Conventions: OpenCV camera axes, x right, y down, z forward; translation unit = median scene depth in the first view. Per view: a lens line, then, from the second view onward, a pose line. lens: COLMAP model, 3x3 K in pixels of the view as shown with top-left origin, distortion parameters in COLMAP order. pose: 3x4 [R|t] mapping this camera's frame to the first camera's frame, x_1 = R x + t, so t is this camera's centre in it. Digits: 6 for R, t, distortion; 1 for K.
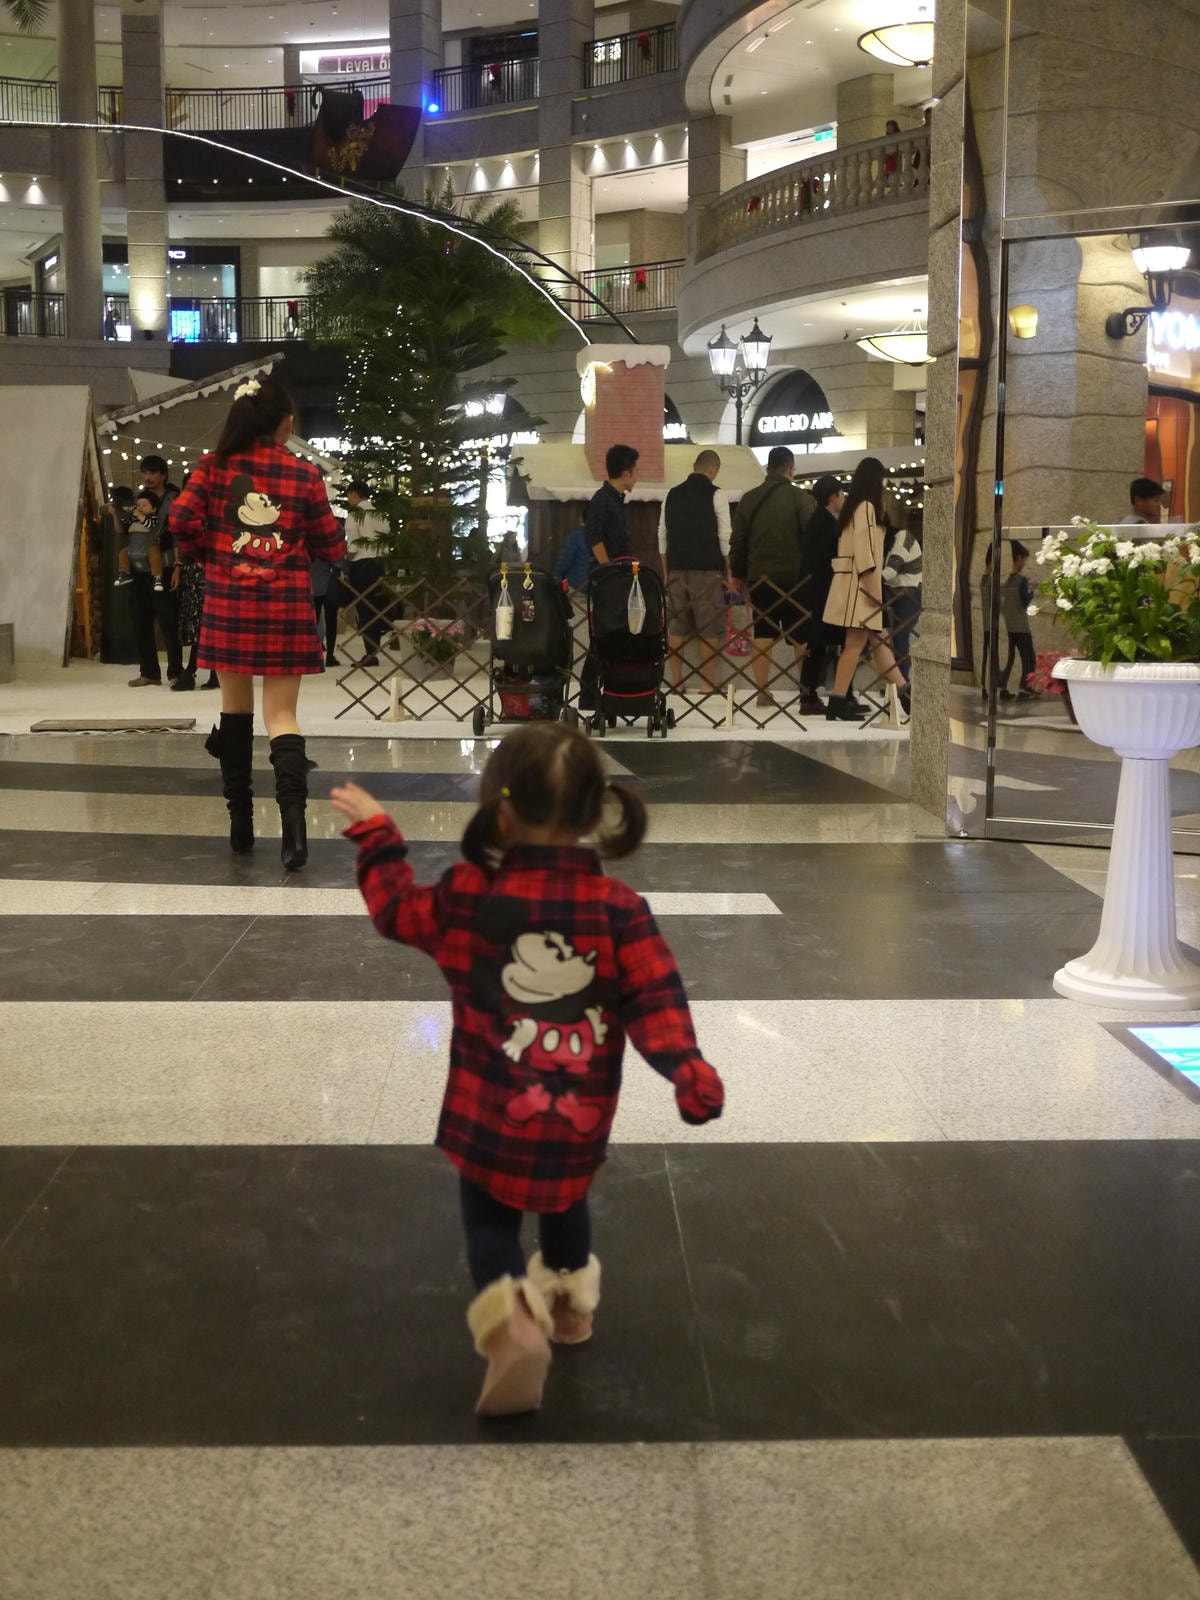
lens RADIAL K [[1827.4, 0, 597.6], [0, 1827.4, 796.0], [0, 0, 1]] dist [-0.009807, -0.002981]
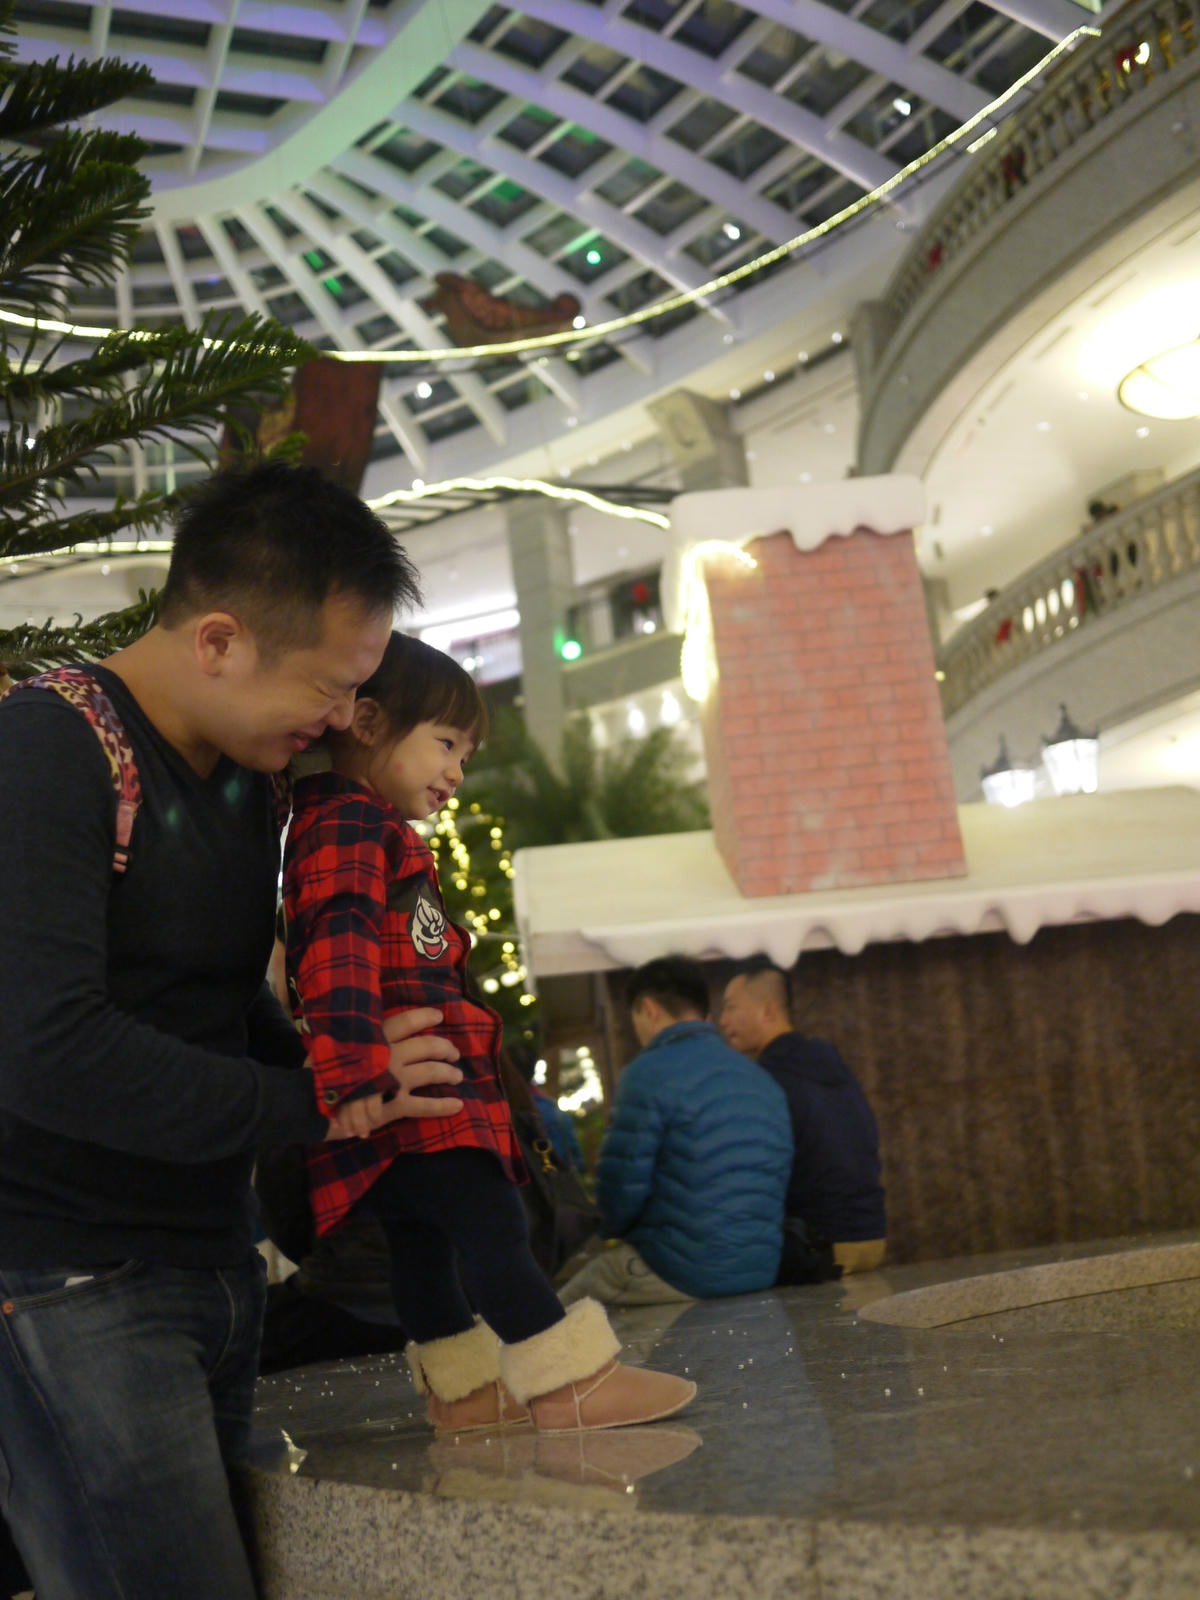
lens RADIAL K [[1827.4, 0, 597.6], [0, 1827.4, 796.0], [0, 0, 1]] dist [-0.009807, -0.002981]
pose [[0.984257, -0.135326, -0.113688, 0.005492], [0.087586, 0.932159, -0.351296, -0.038432], [0.153515, 0.335808, 0.929336, 0.329709]]
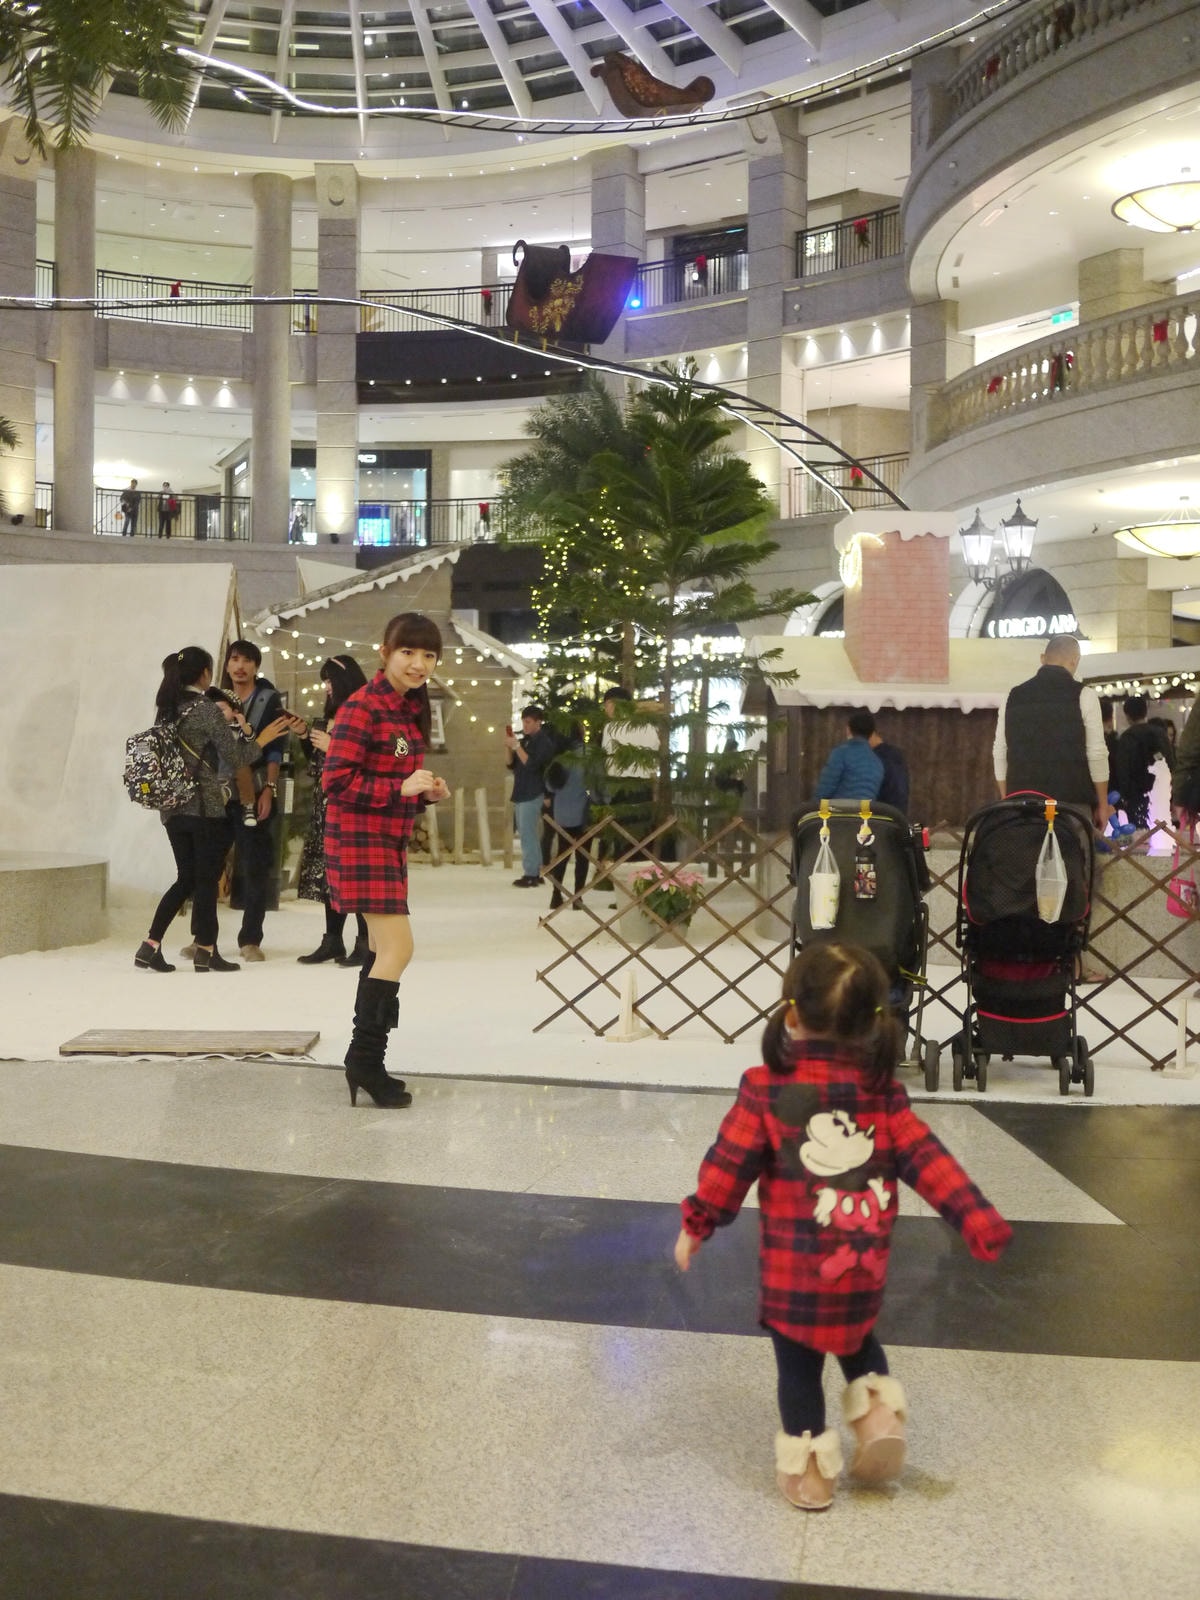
lens RADIAL K [[1827.4, 0, 597.6], [0, 1827.4, 796.0], [0, 0, 1]] dist [-0.009807, -0.002981]
pose [[0.995125, 0.007765, -0.098313, -0.016966], [-0.018979, 0.993340, -0.113647, -0.015288], [0.096775, 0.114959, 0.988645, 0.103155]]
